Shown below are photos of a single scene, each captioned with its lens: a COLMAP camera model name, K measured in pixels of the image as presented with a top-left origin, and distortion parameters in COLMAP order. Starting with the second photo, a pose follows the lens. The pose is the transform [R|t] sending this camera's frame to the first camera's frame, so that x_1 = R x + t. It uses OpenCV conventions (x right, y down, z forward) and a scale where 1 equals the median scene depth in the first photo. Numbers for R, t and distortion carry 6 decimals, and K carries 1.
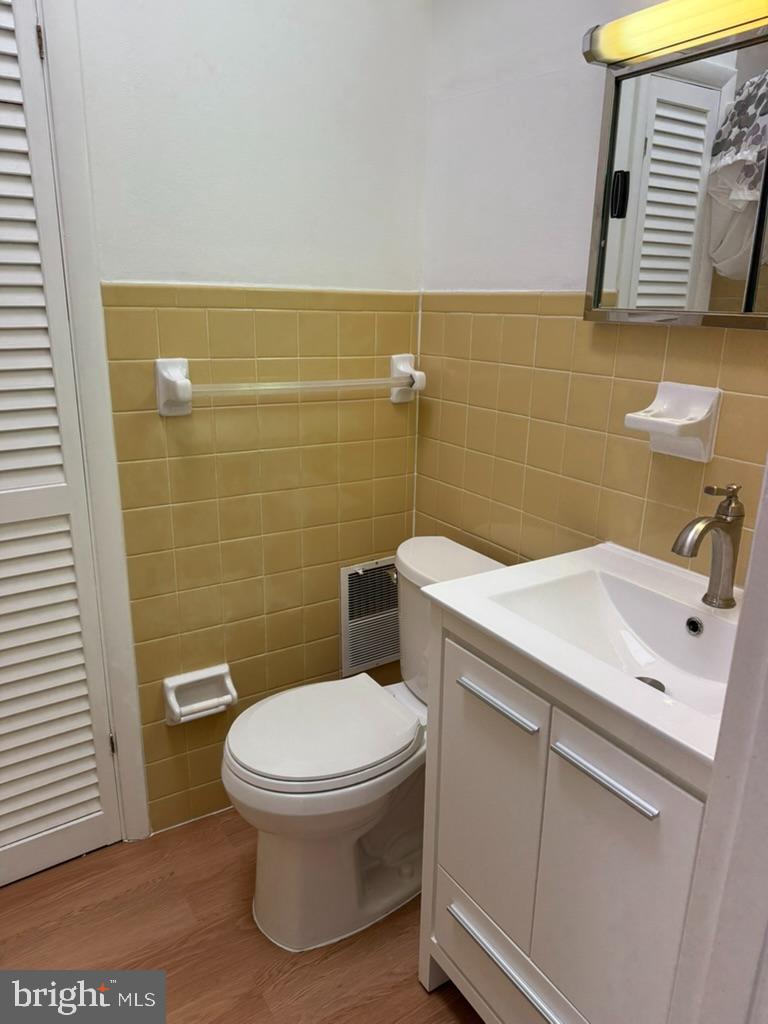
lens RADIAL K [[726.3, 0, 381.4], [0, 726.3, 512.9], [0, 0, 1]] dist [0.075674, -0.069604]
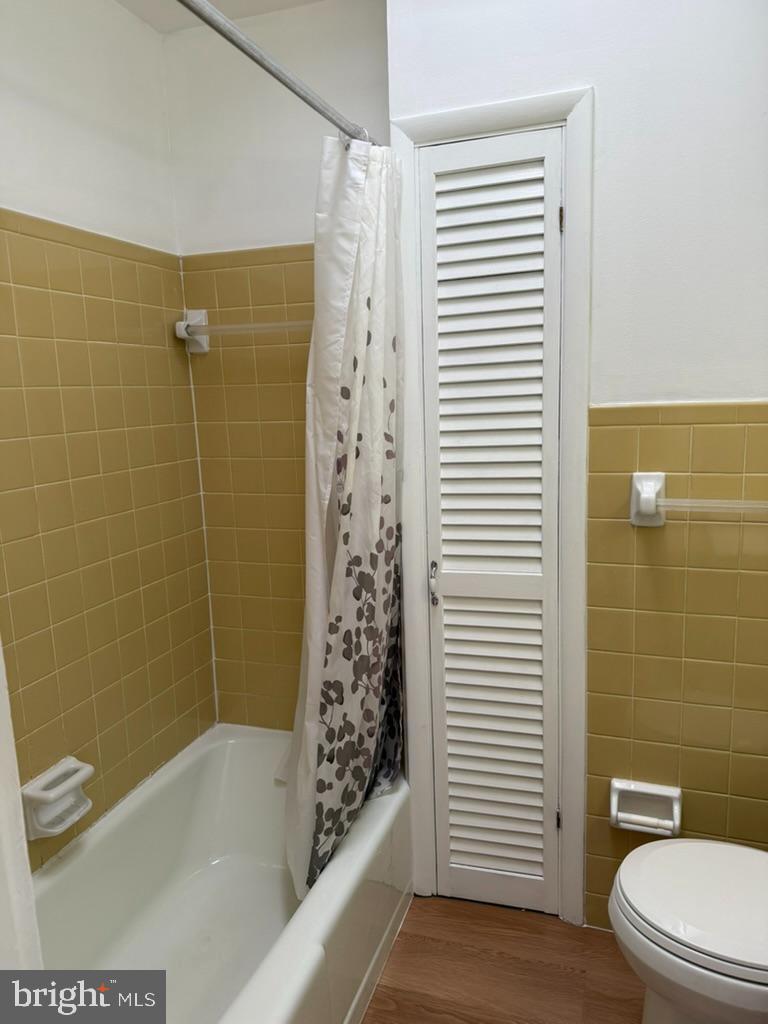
lens RADIAL K [[726.3, 0, 387.4], [0, 726.3, 520.5], [0, 0, 1]] dist [0.075674, -0.069604]
pose [[0.643142, 0.104680, -0.758558, 0.264942], [-0.181104, 0.983302, -0.017854, -0.055617], [0.744023, 0.148861, 0.651360, 0.051745]]
